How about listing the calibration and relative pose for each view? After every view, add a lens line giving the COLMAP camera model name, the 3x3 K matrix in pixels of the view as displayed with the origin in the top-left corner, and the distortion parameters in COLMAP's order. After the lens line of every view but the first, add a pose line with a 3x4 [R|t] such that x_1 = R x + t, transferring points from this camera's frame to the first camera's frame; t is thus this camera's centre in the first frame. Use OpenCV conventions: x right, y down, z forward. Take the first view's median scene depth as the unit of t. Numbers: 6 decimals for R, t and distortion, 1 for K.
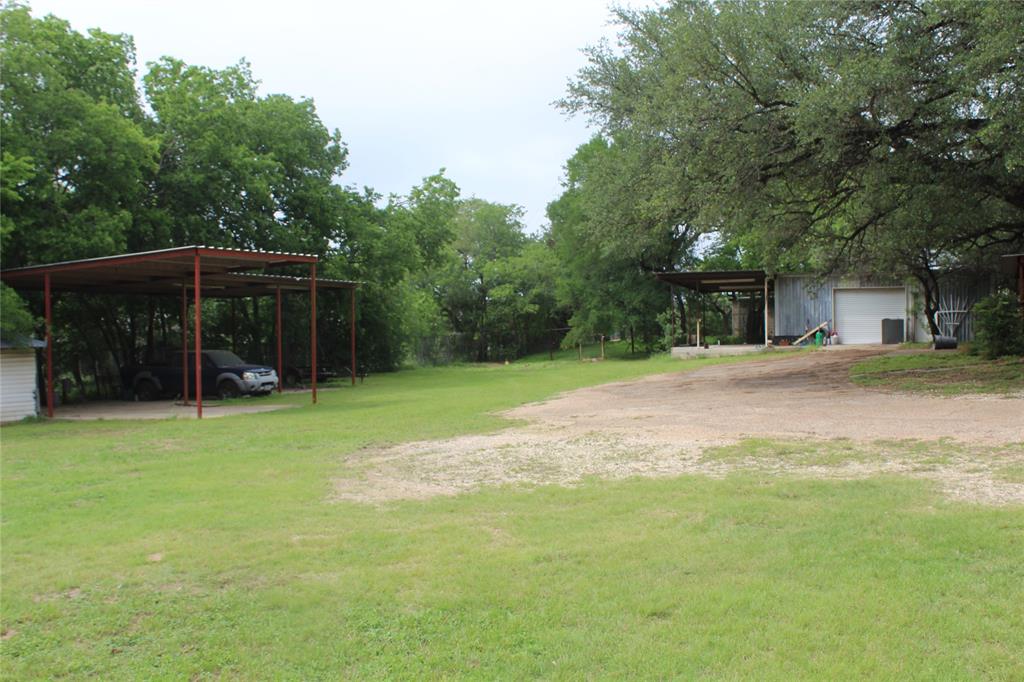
lens RADIAL K [[1101.2, 0, 509.0], [0, 1101.2, 340.0], [0, 0, 1]] dist [-0.048231, 0.000000]
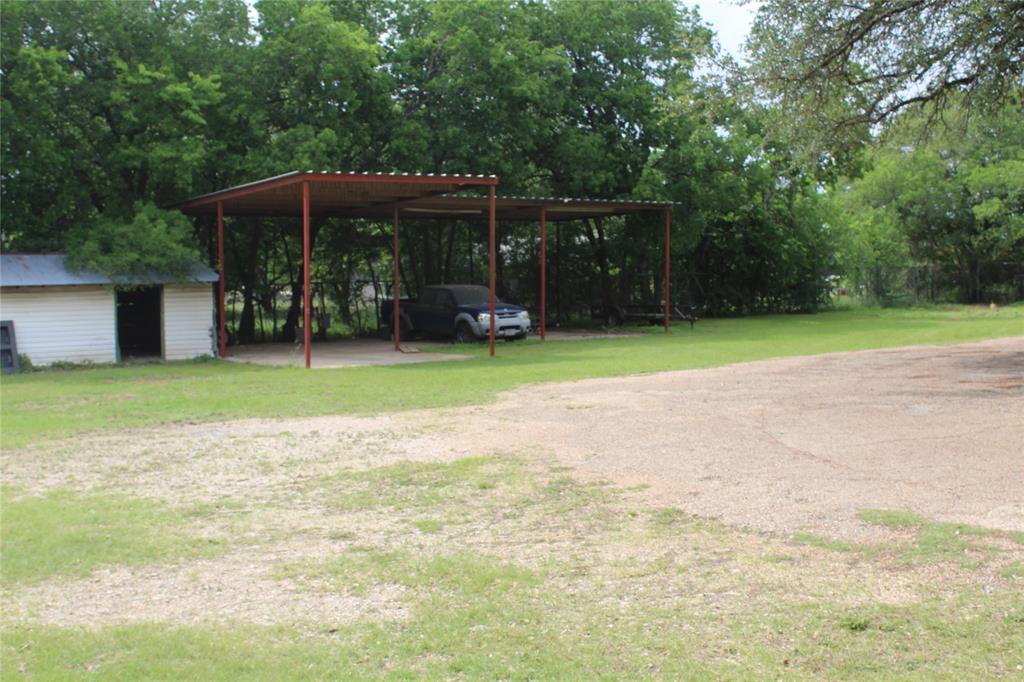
lens RADIAL K [[1326.9, 0, 513.0], [0, 1326.9, 348.6], [0, 0, 1]] dist [-0.035831, 0.000000]
pose [[0.846770, 0.046807, -0.529896, 0.324534], [-0.010660, 0.997414, 0.071070, -0.016390], [0.531852, -0.054531, 0.845080, 0.148556]]
